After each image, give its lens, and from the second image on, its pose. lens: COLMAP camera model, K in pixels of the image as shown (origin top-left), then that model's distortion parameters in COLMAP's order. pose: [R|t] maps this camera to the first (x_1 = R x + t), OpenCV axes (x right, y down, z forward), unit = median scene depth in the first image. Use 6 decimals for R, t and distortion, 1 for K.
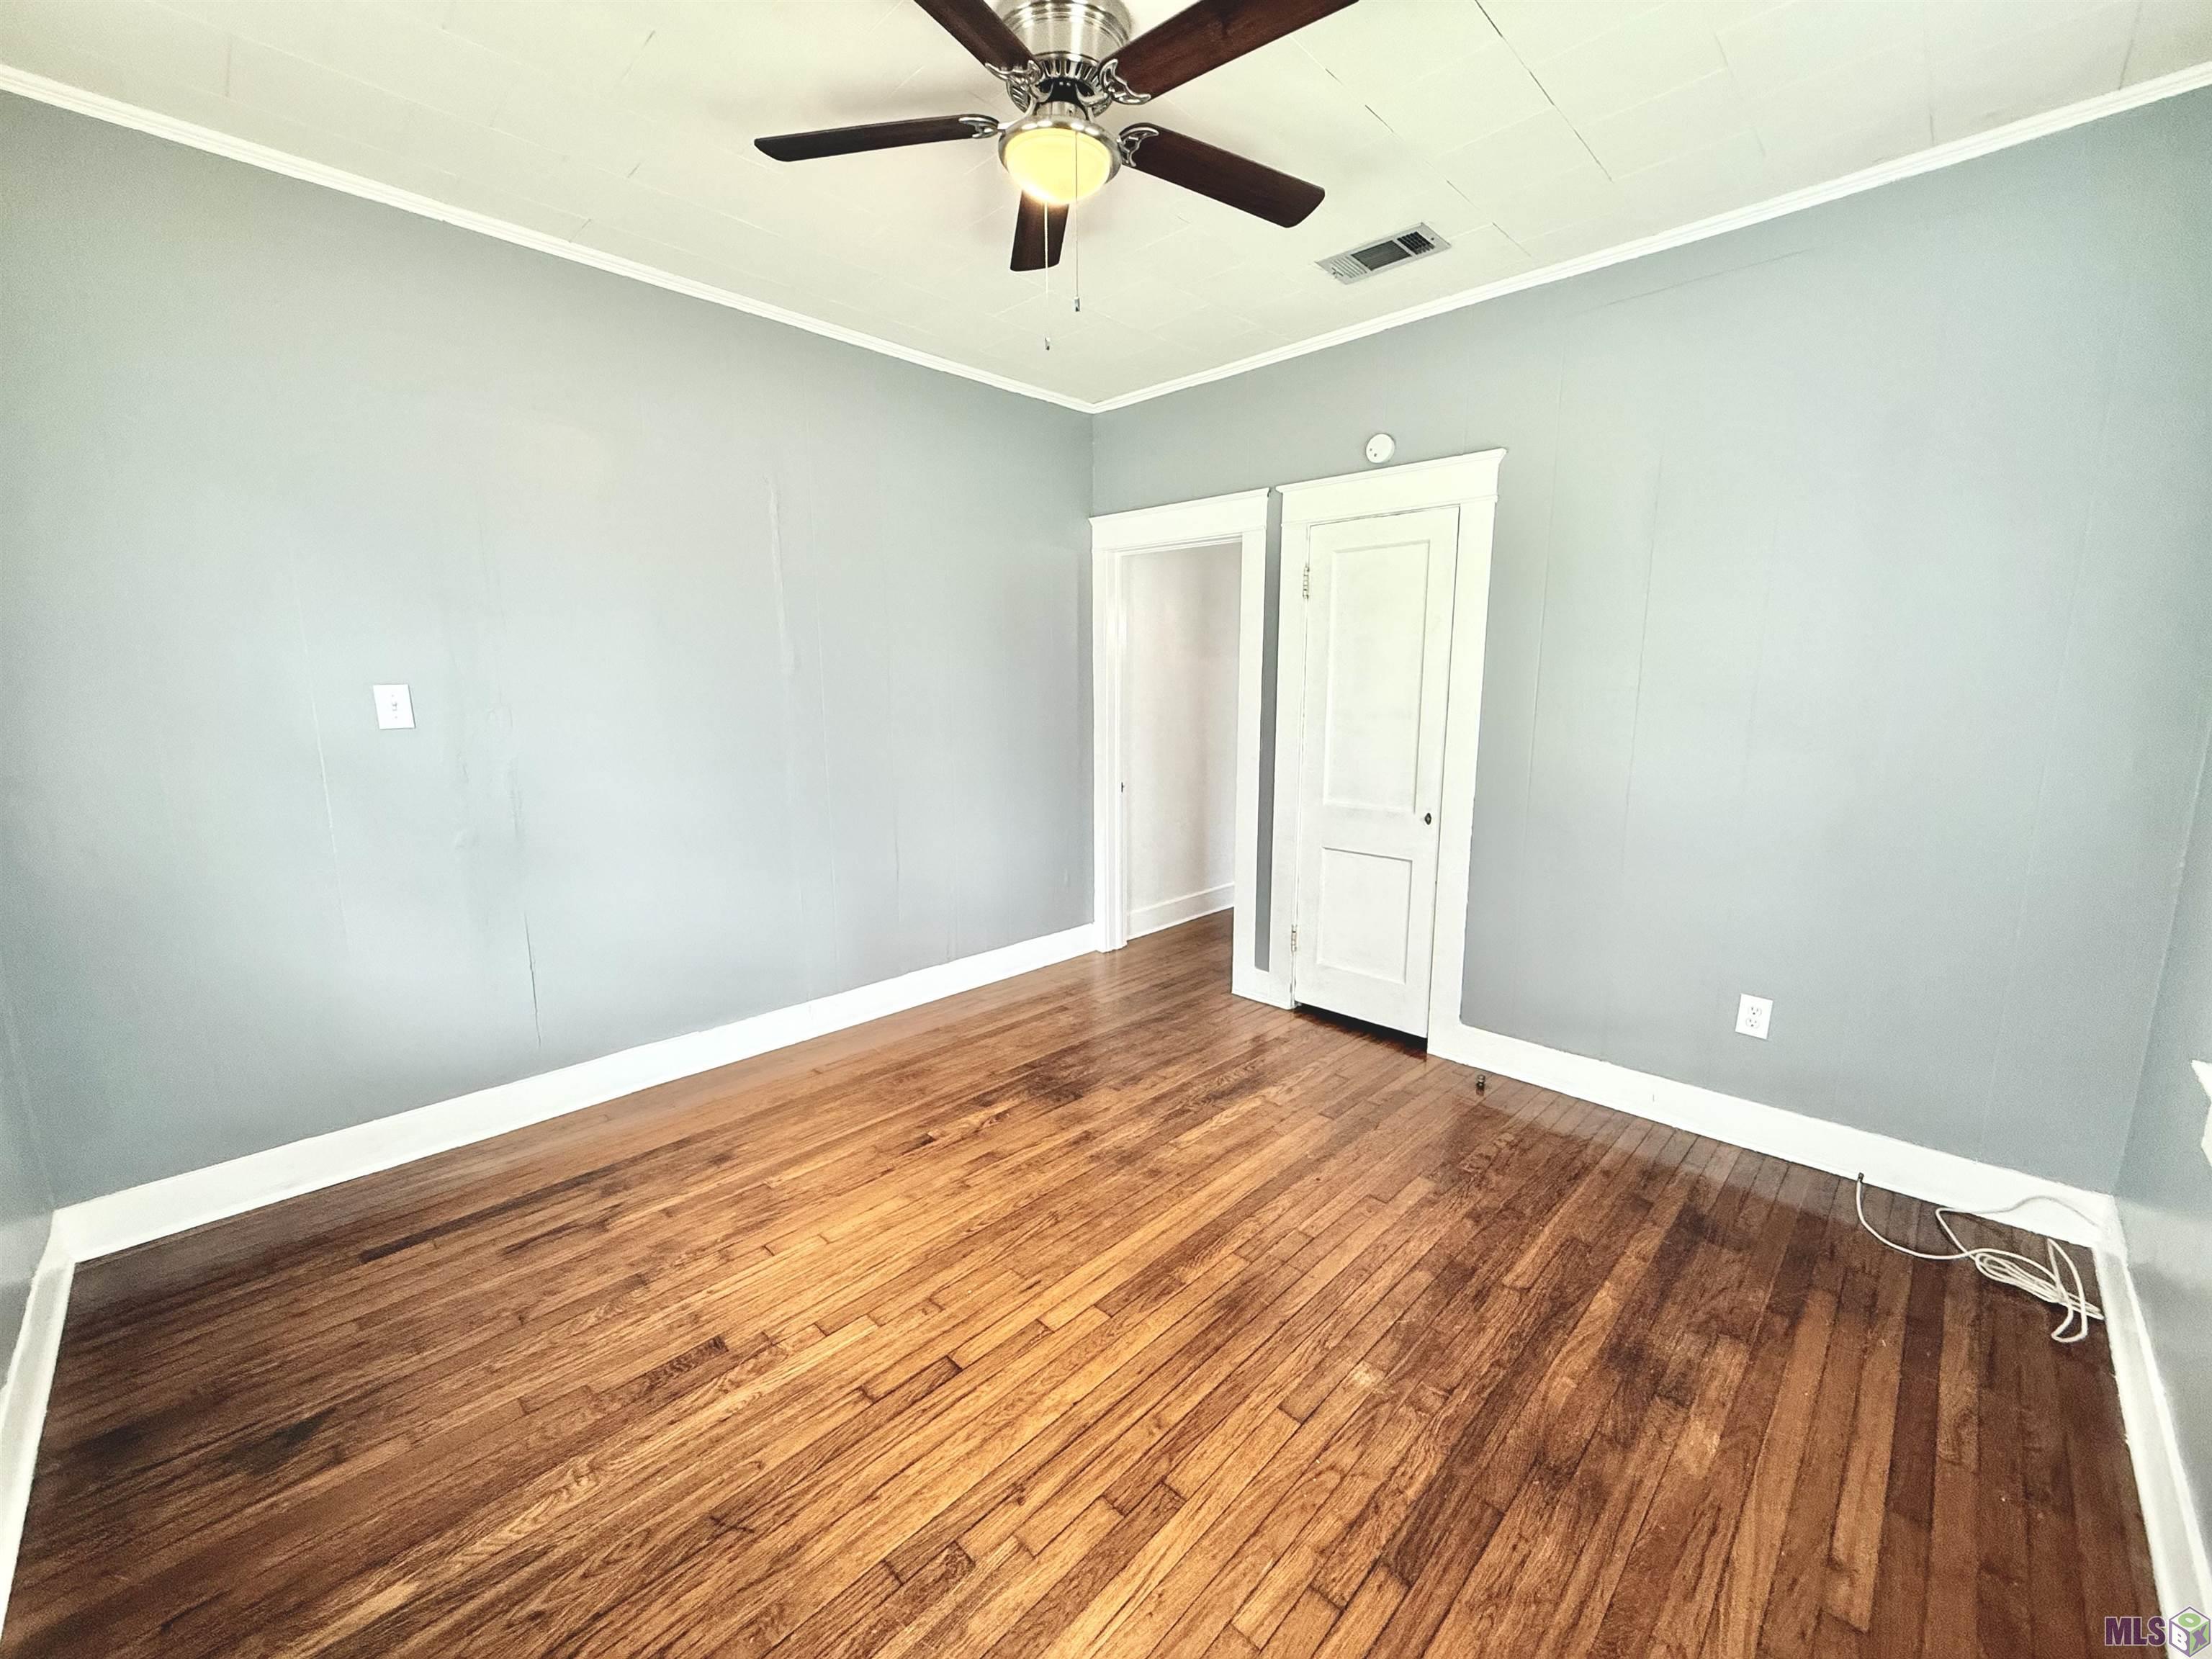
lens RADIAL K [[882.3, 0, 1102.1], [0, 882.3, 821.1], [0, 0, 1]] dist [0.000706, -0.000052]
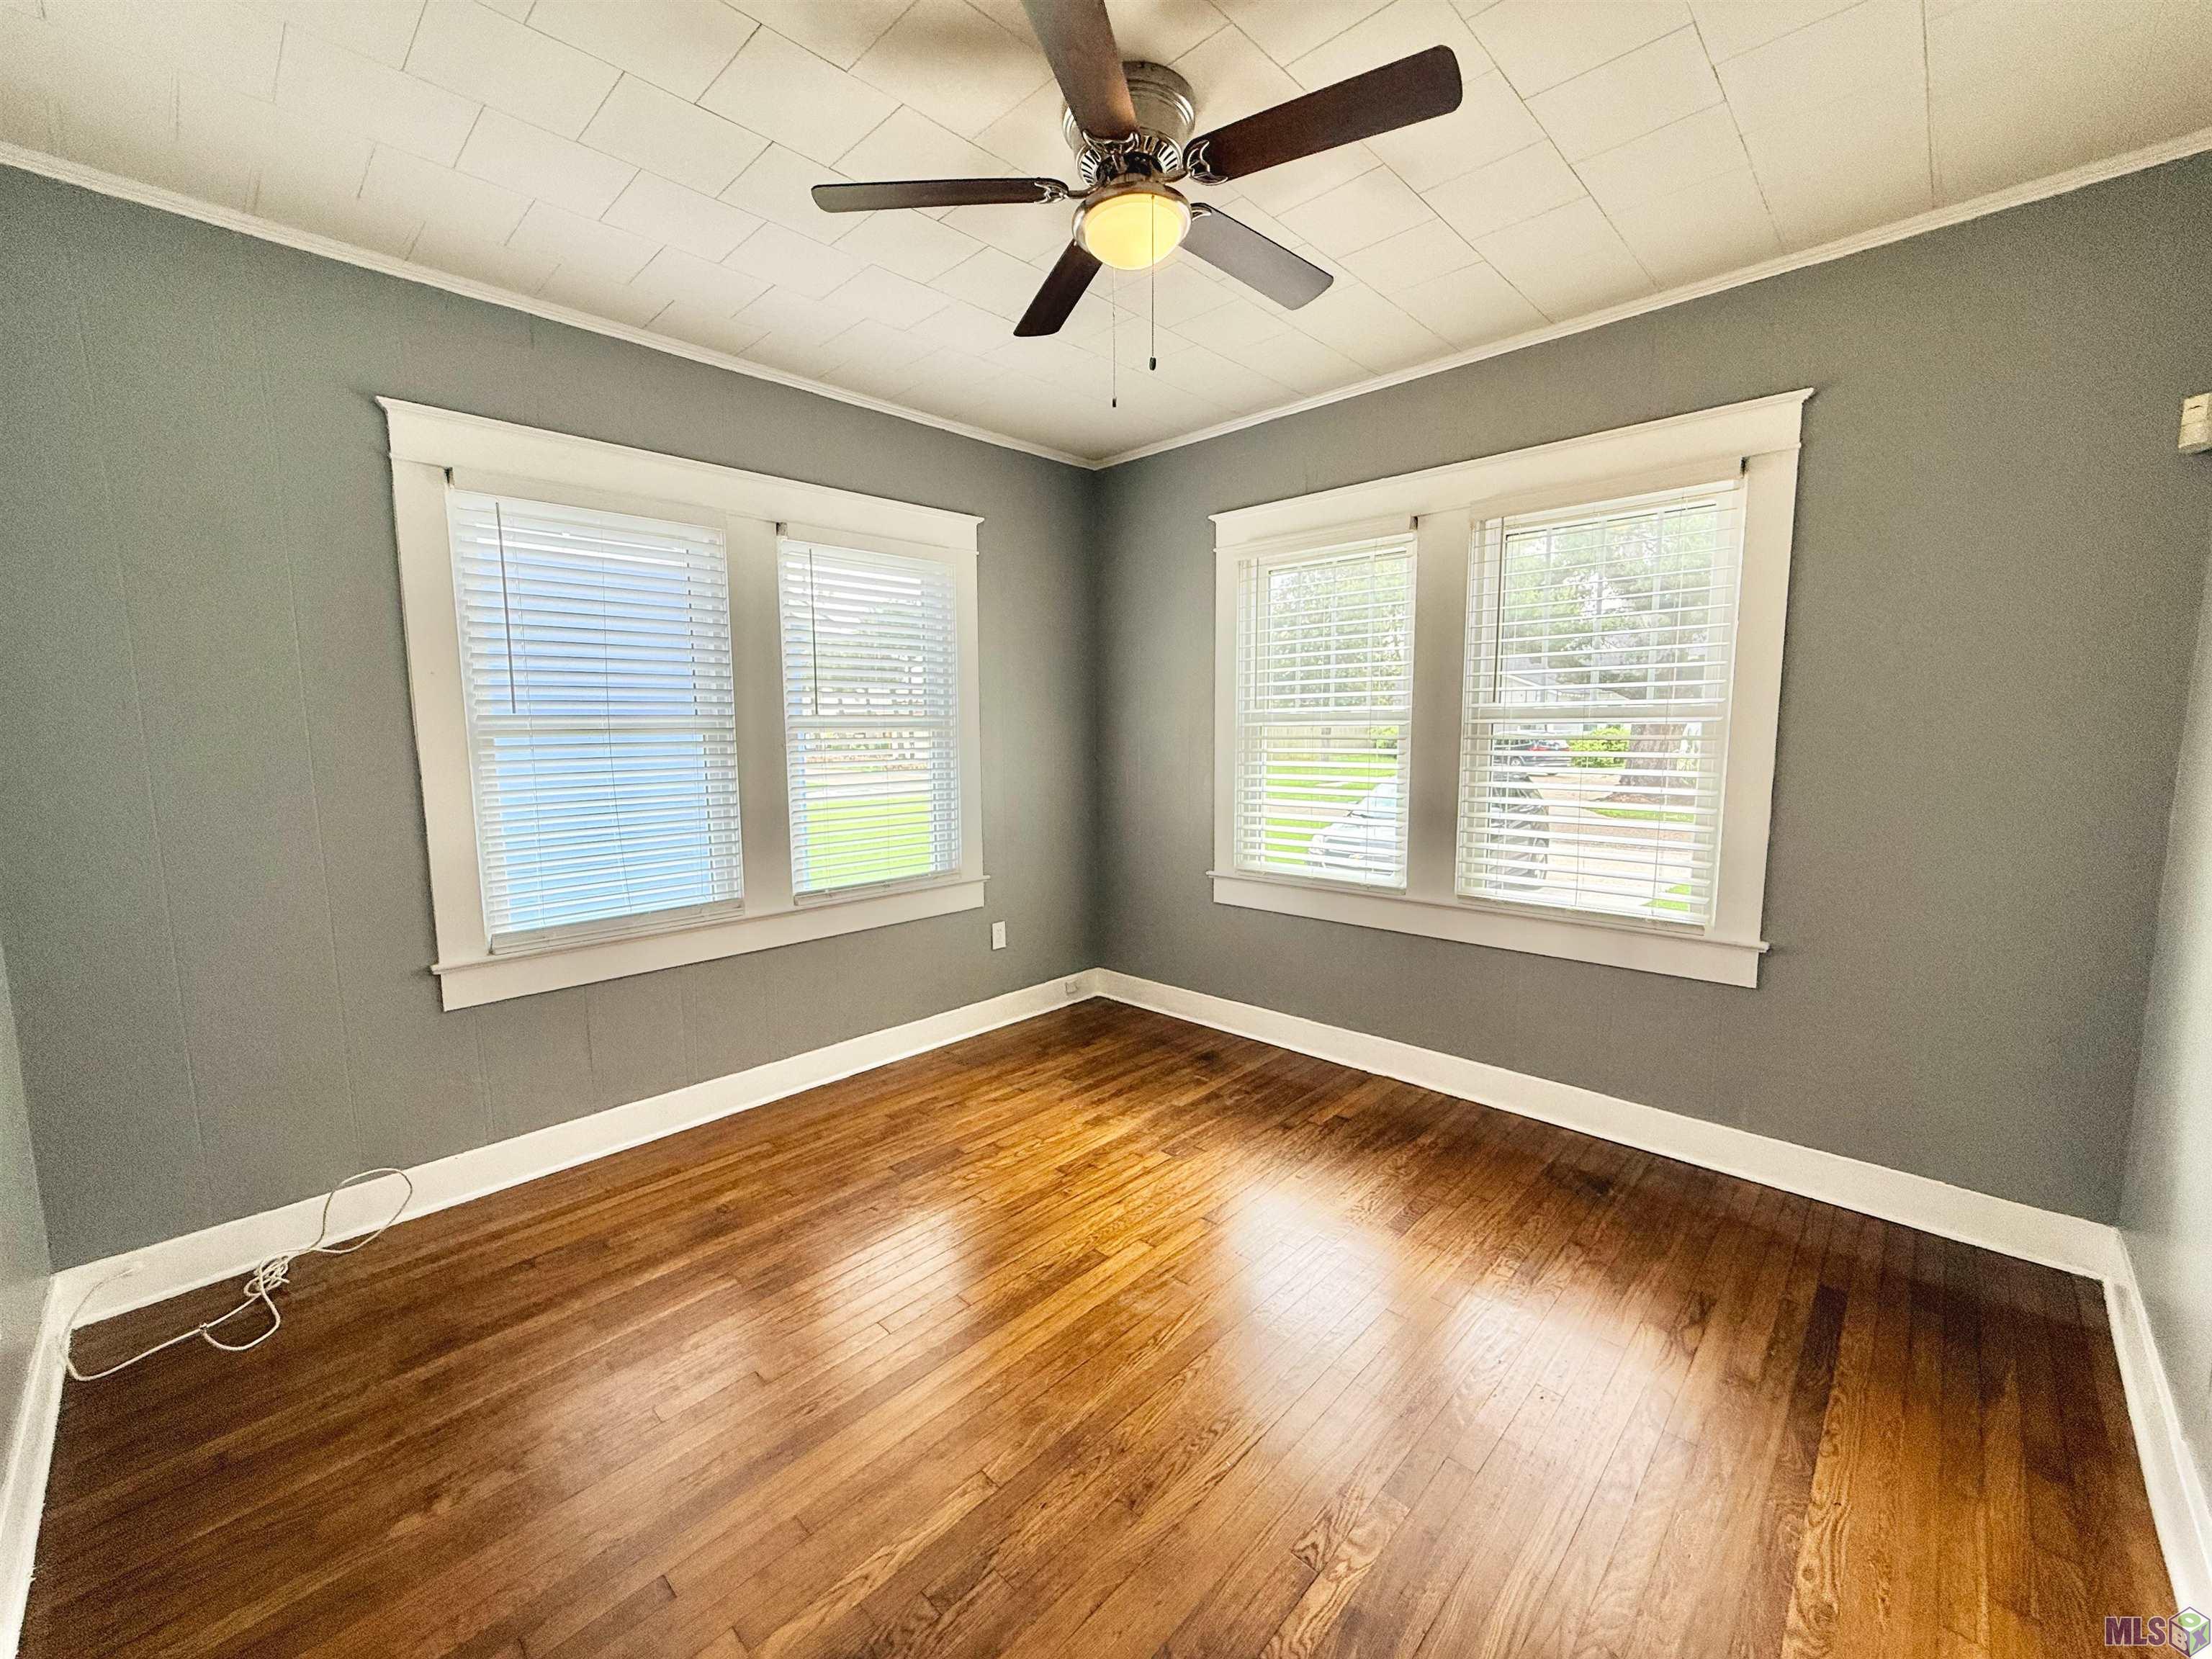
lens RADIAL K [[882.3, 0, 1102.2], [0, 882.3, 836.7], [0, 0, 1]] dist [0.000706, -0.000052]
pose [[-0.999898, 0.011101, -0.009026, 0.004798], [0.008065, 0.958406, 0.285294, -0.337972], [0.011817, 0.285192, -0.958398, 2.055740]]
